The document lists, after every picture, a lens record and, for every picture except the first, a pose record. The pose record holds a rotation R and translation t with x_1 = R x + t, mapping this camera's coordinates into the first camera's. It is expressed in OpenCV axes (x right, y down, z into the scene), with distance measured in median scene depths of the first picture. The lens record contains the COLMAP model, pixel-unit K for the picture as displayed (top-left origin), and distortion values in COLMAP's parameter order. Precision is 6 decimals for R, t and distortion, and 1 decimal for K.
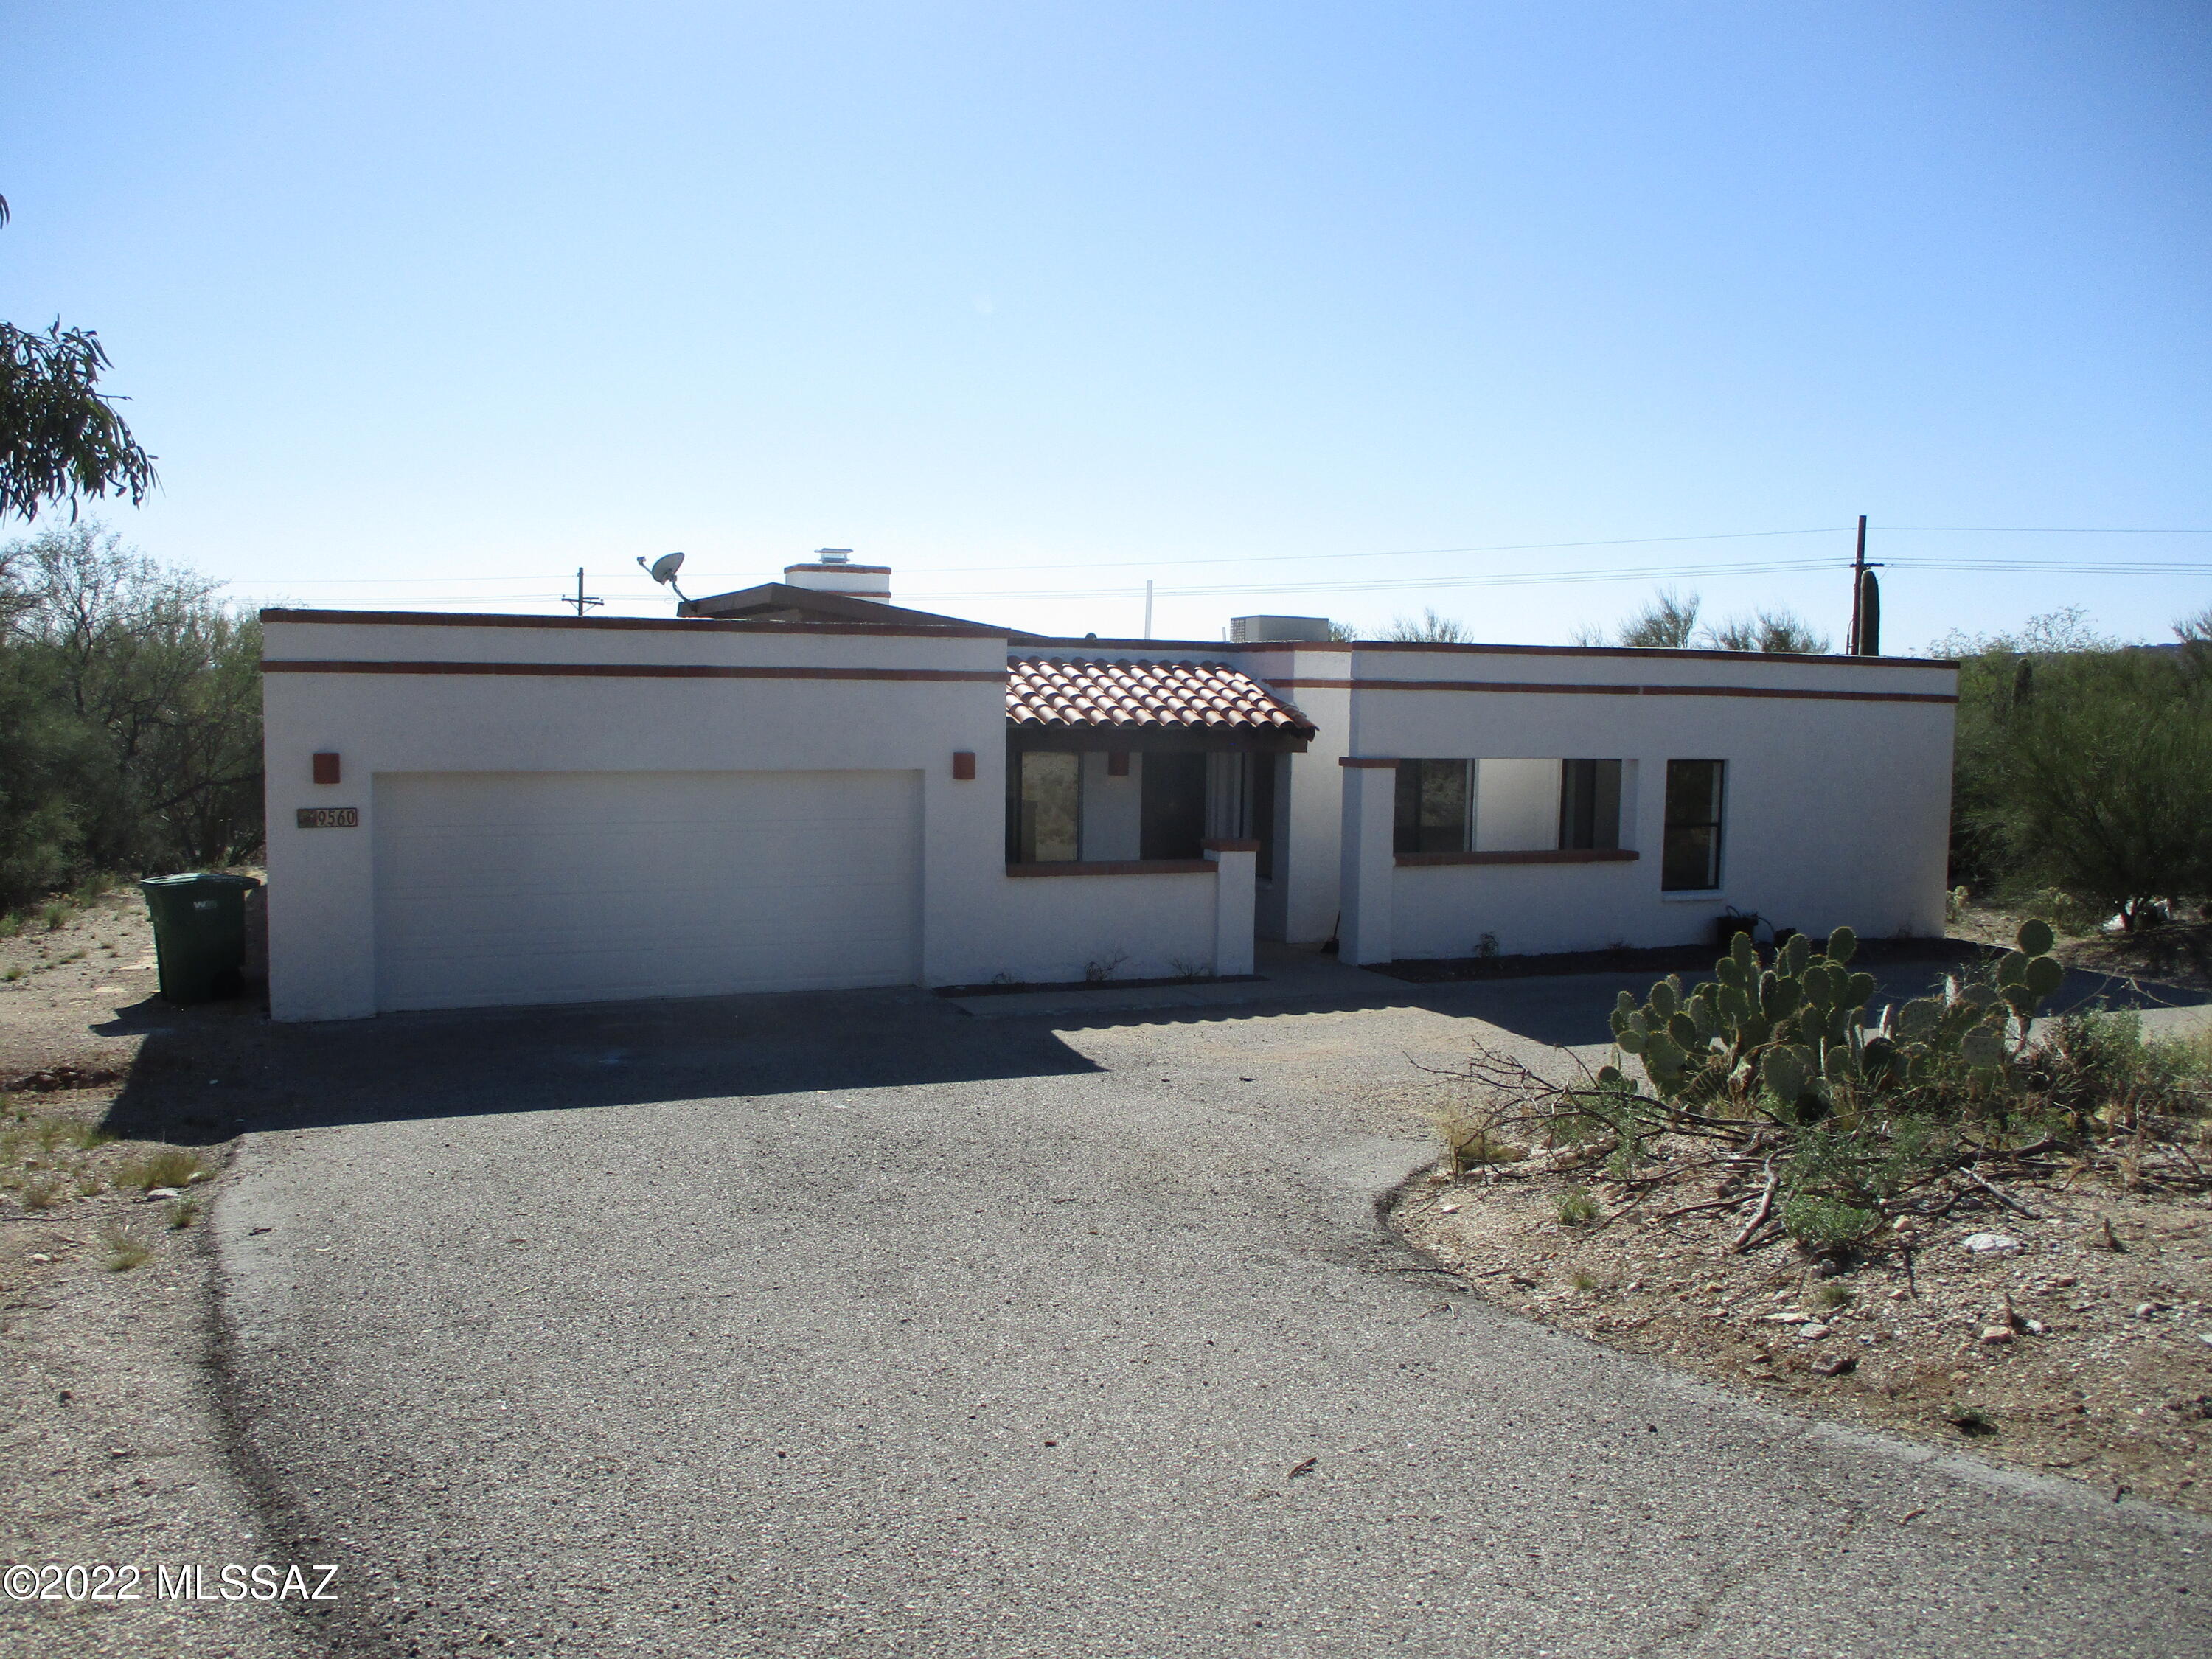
lens RADIAL K [[1775.1, 0, 1106.0], [0, 1775.1, 829.5], [0, 0, 1]] dist [-0.074517, 0.000954]
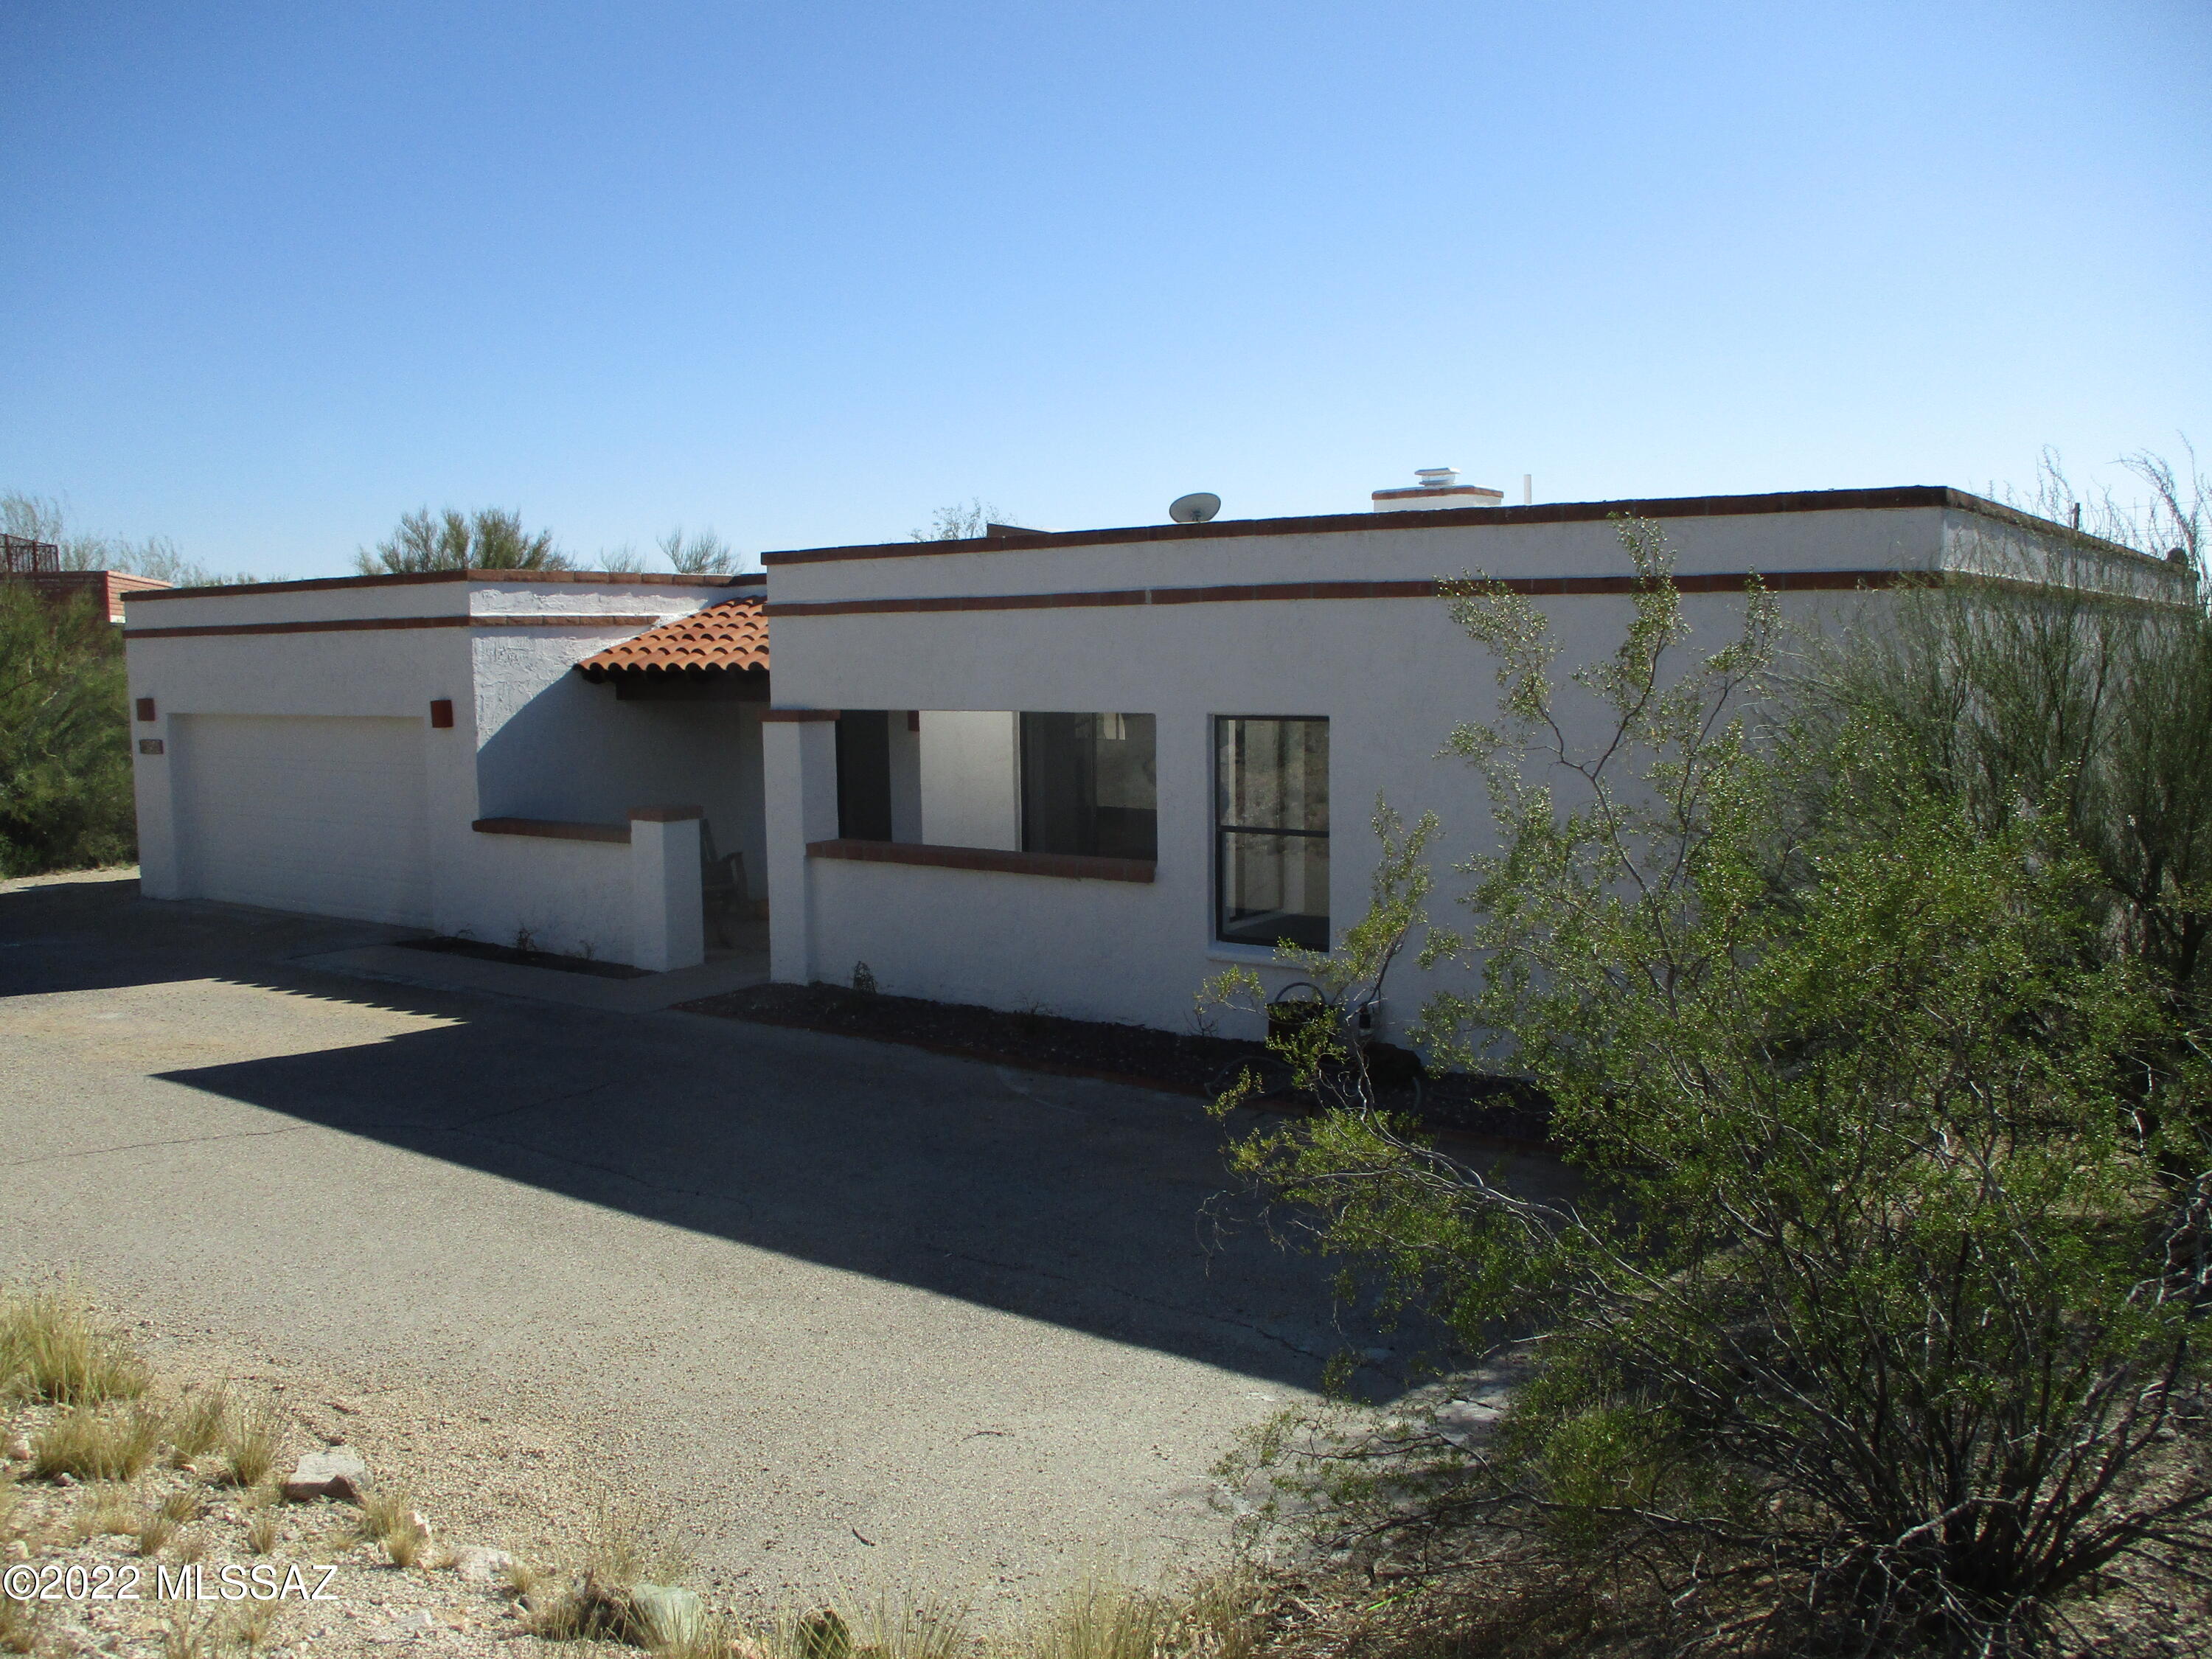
lens RADIAL K [[1775.1, 0, 1106.0], [0, 1775.1, 829.5], [0, 0, 1]] dist [-0.074517, 0.000954]
pose [[0.563546, 0.062810, -0.823694, 0.796248], [-0.043711, 0.997976, 0.046194, -0.027875], [0.824928, 0.009972, 0.565150, 0.651853]]
